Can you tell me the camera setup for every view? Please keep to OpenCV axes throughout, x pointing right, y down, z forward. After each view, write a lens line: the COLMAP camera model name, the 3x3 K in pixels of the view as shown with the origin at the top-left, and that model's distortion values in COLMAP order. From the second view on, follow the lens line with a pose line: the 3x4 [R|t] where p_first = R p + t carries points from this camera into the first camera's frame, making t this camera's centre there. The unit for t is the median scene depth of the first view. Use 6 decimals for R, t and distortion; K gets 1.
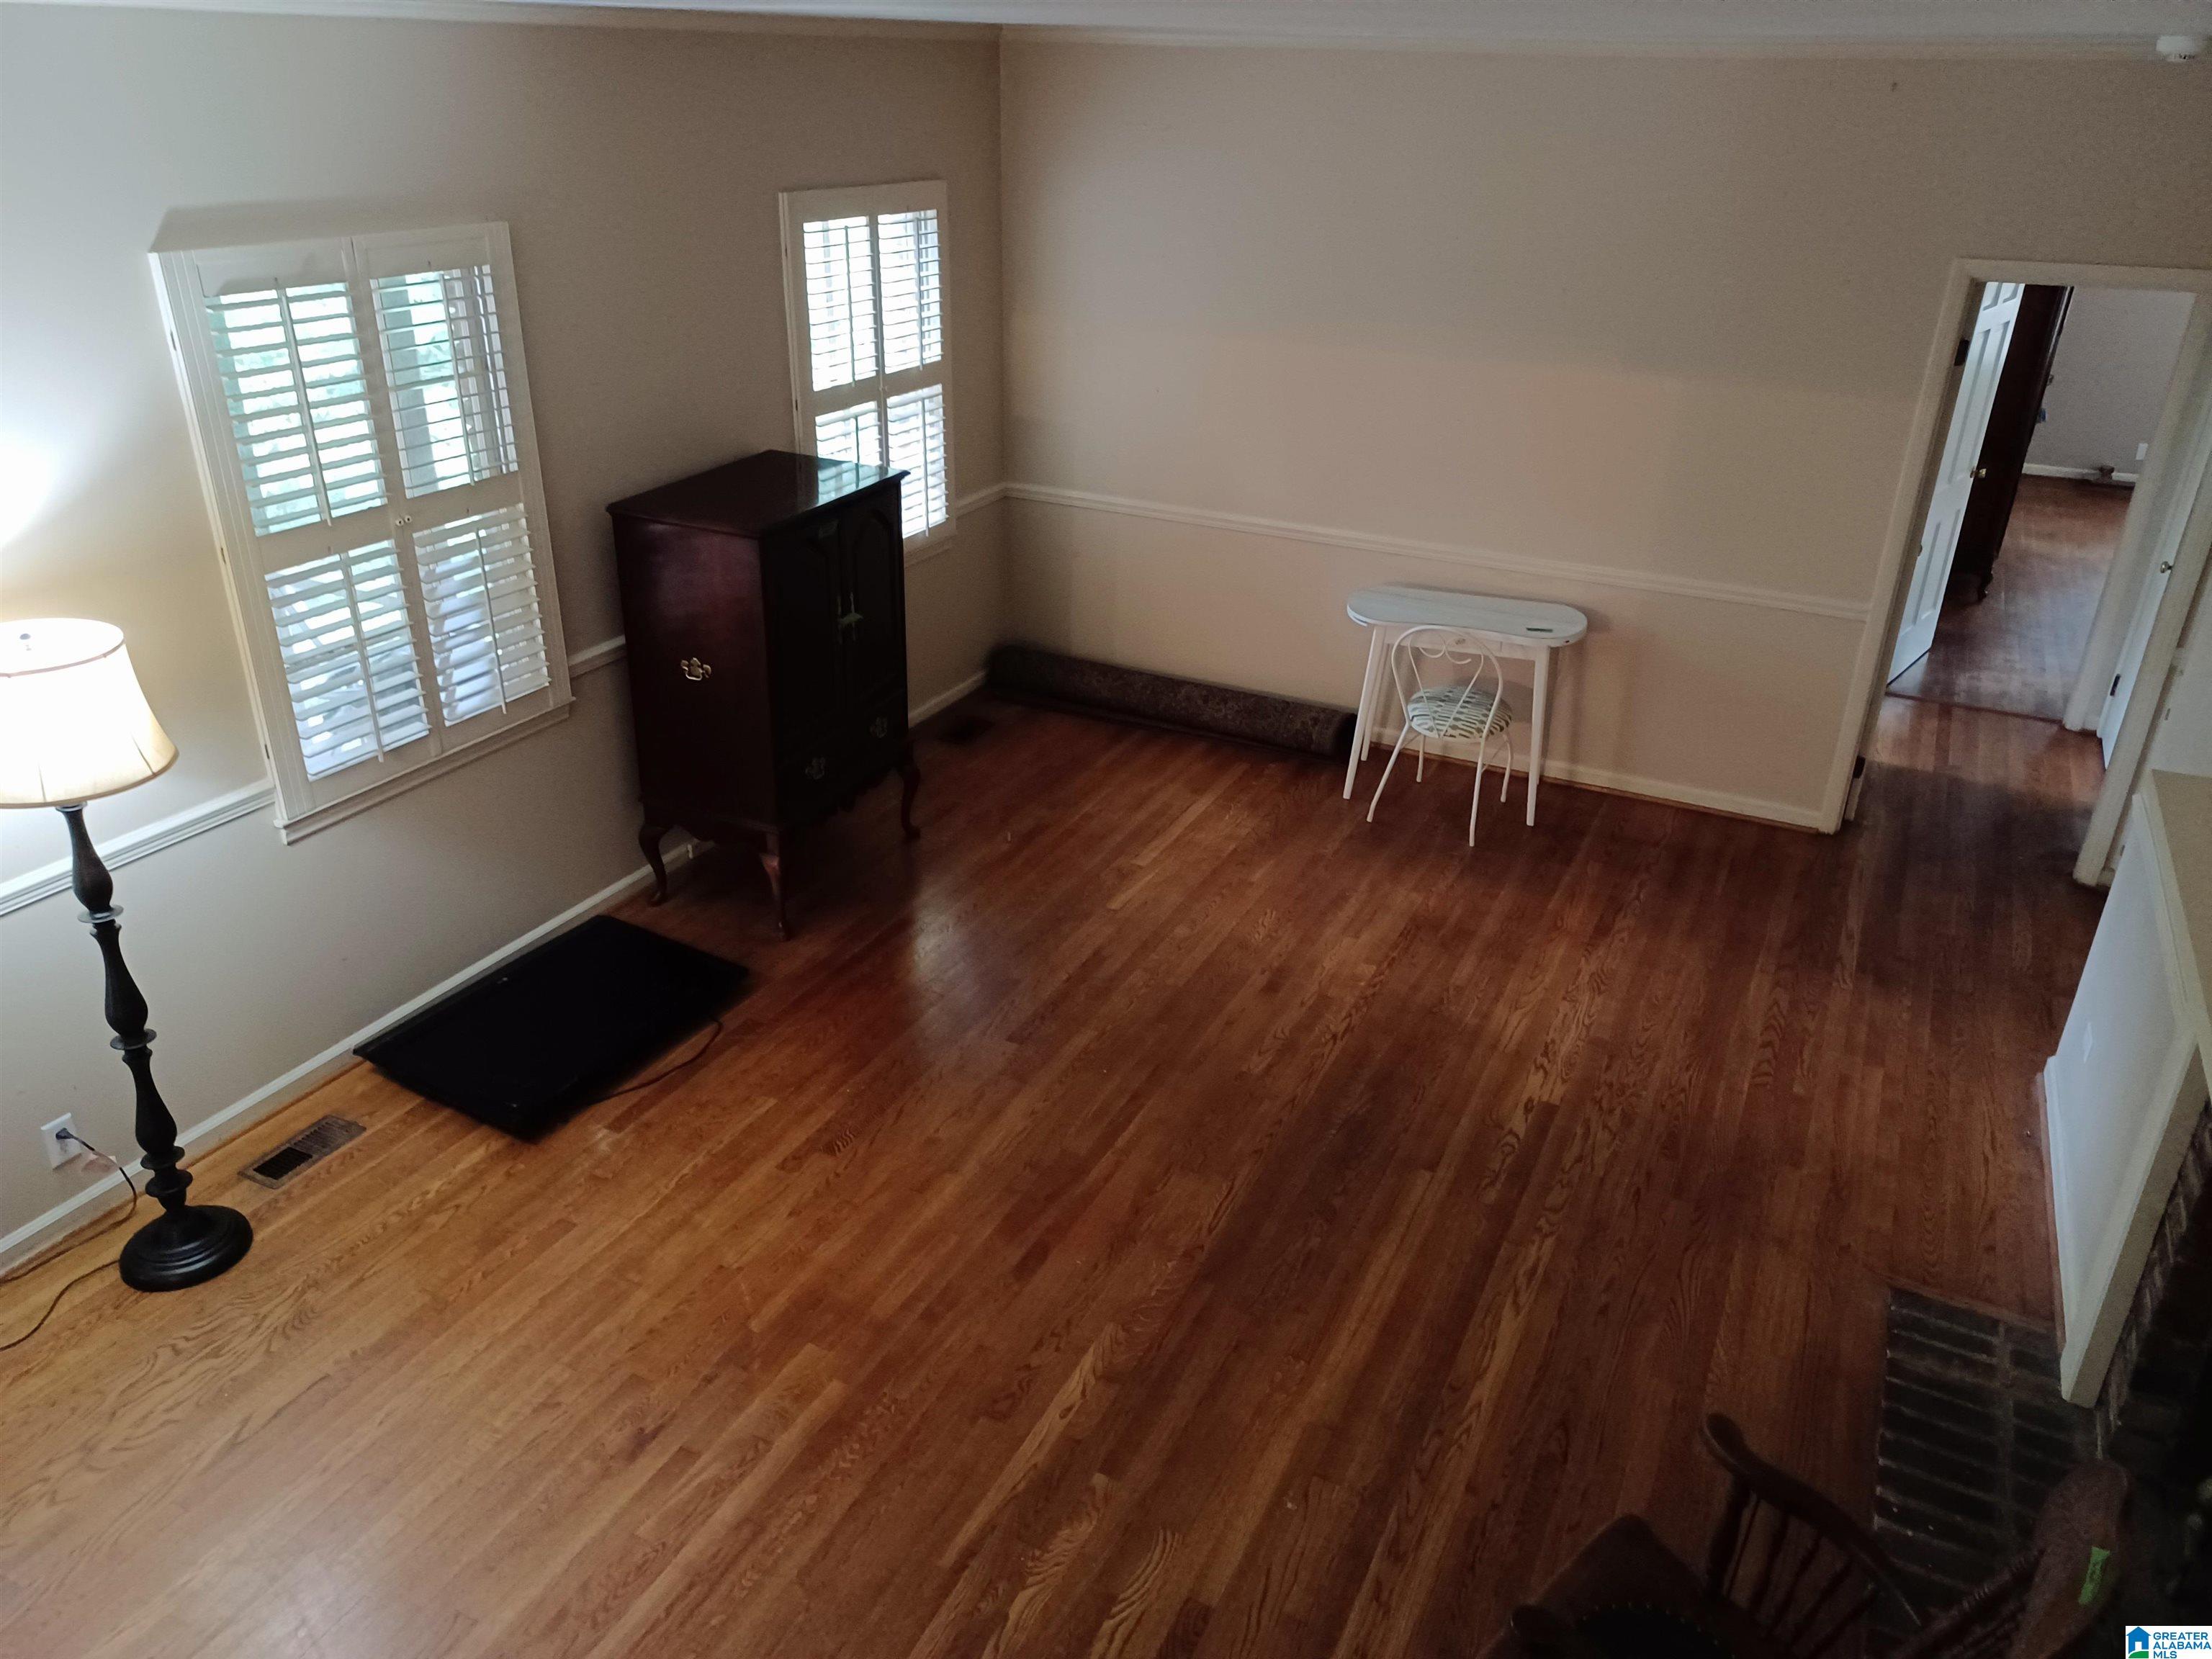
lens RADIAL K [[1601.7, 0, 1110.6], [0, 1601.7, 820.7], [0, 0, 1]] dist [0.045457, -0.005354]
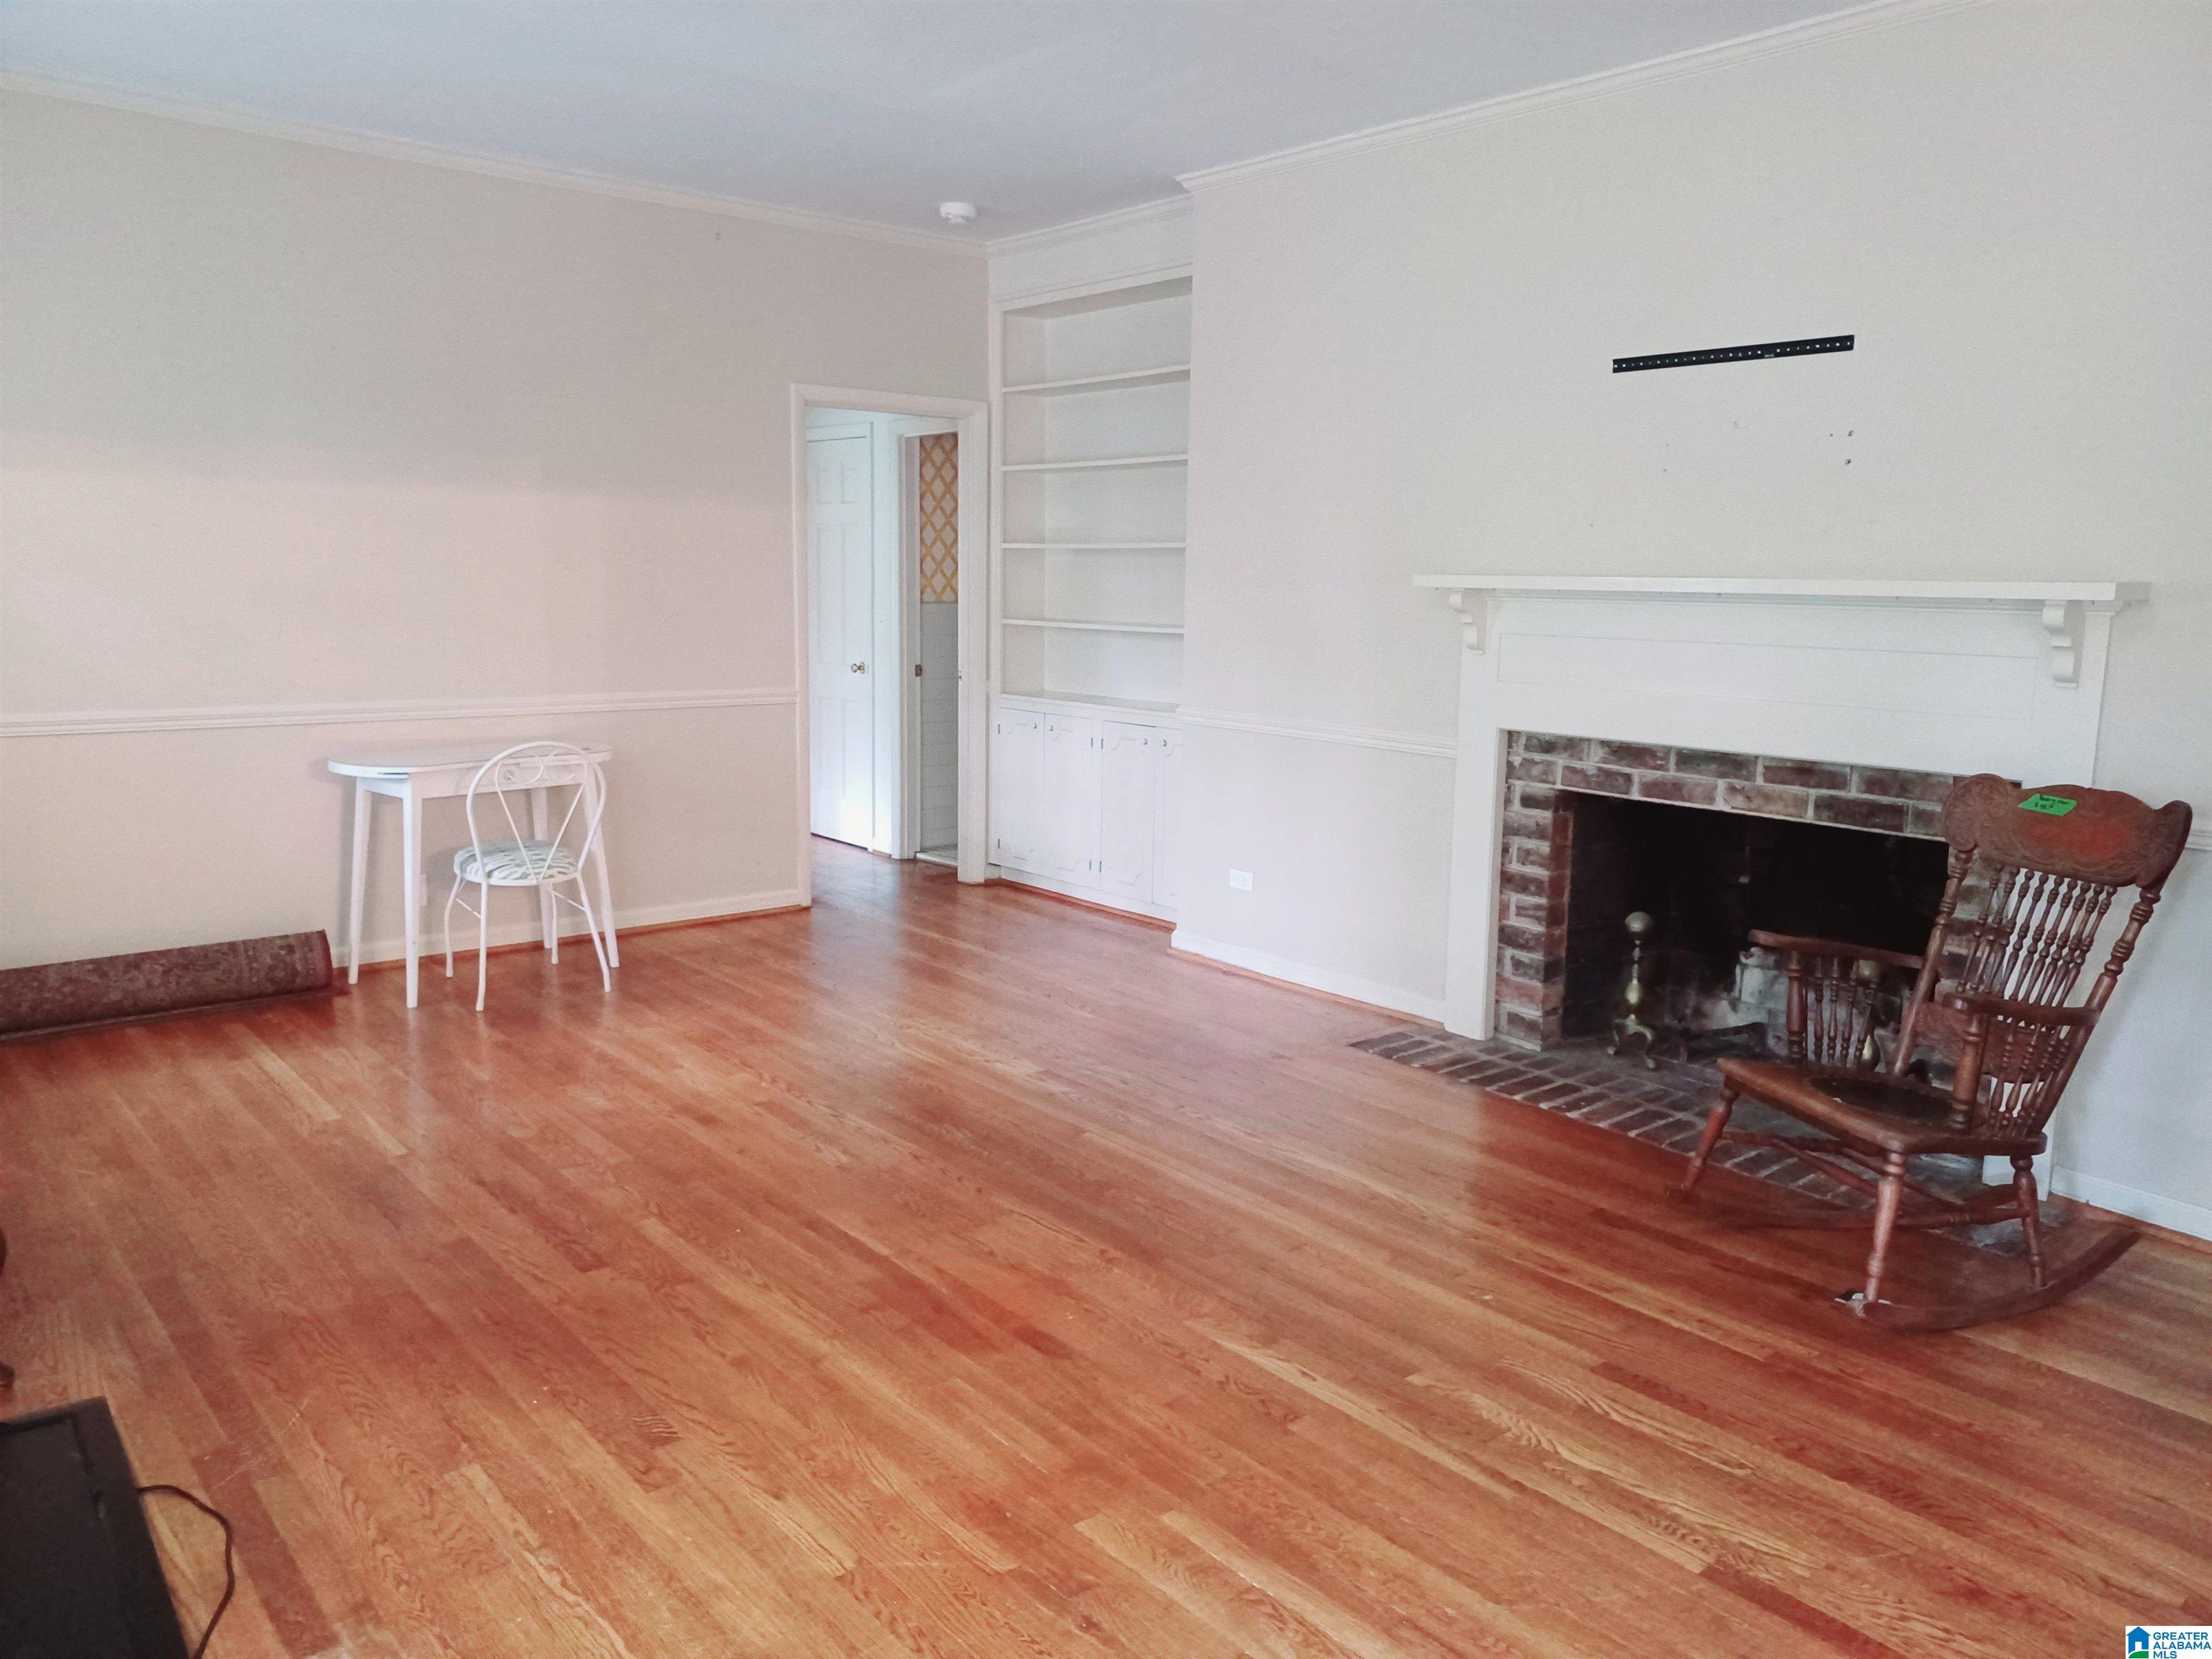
lens RADIAL K [[1601.7, 0, 1110.6], [0, 1601.7, 820.7], [0, 0, 1]] dist [0.045457, -0.005354]
pose [[0.397541, -0.160364, 0.903462, -0.667737], [0.388760, 0.921308, -0.007530, 0.064402], [-0.831160, 0.354224, 0.428601, 0.552024]]
